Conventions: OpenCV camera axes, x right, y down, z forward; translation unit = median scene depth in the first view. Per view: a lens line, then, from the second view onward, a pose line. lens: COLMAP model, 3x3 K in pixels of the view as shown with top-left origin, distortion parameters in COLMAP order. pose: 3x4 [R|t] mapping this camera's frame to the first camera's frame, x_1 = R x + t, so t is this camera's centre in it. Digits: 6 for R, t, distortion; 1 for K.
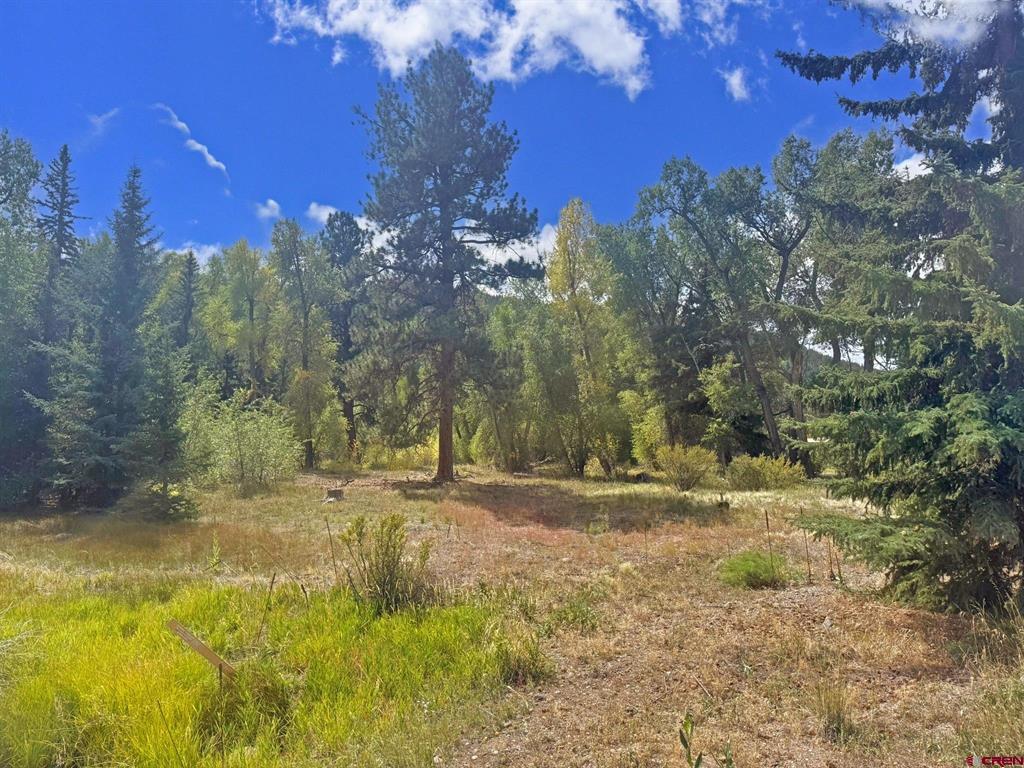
lens RADIAL K [[703.7, 0, 512.0], [0, 703.7, 384.0], [0, 0, 1]] dist [0.035332, -0.051020]
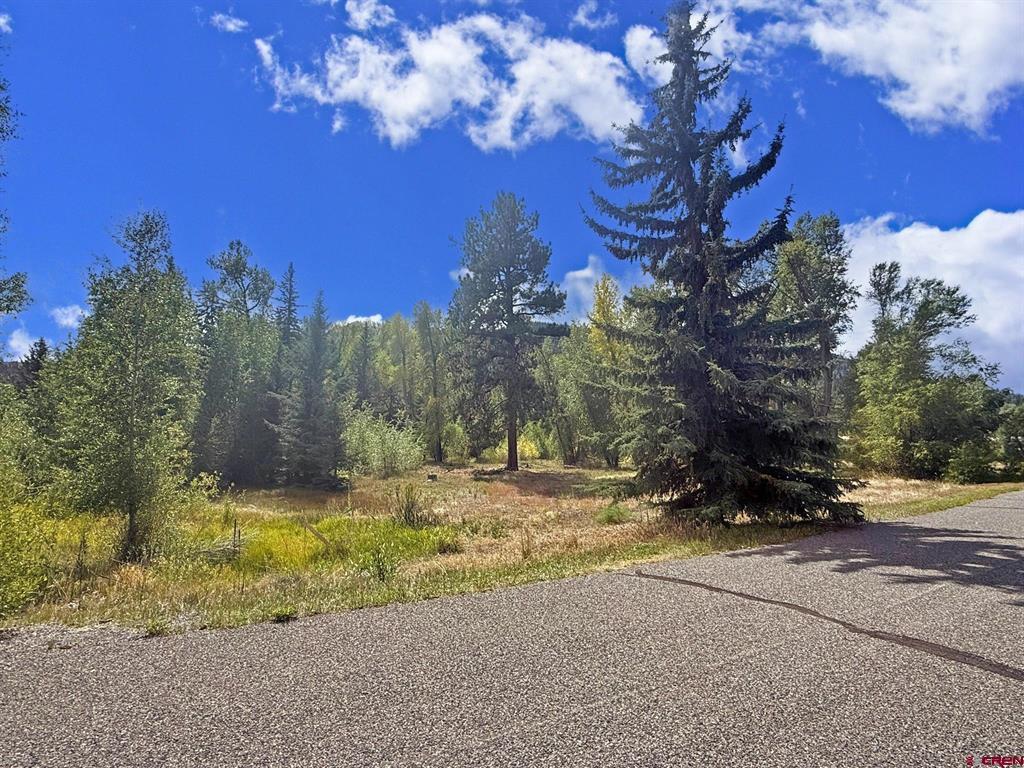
lens RADIAL K [[544.5, 0, 512.0], [0, 544.5, 384.0], [0, 0, 1]] dist [0.000109, 0.000123]
pose [[0.980420, -0.029531, -0.194690, 0.151600], [0.024654, 0.999320, -0.027425, -0.019347], [0.195367, 0.022088, 0.980481, -0.181806]]
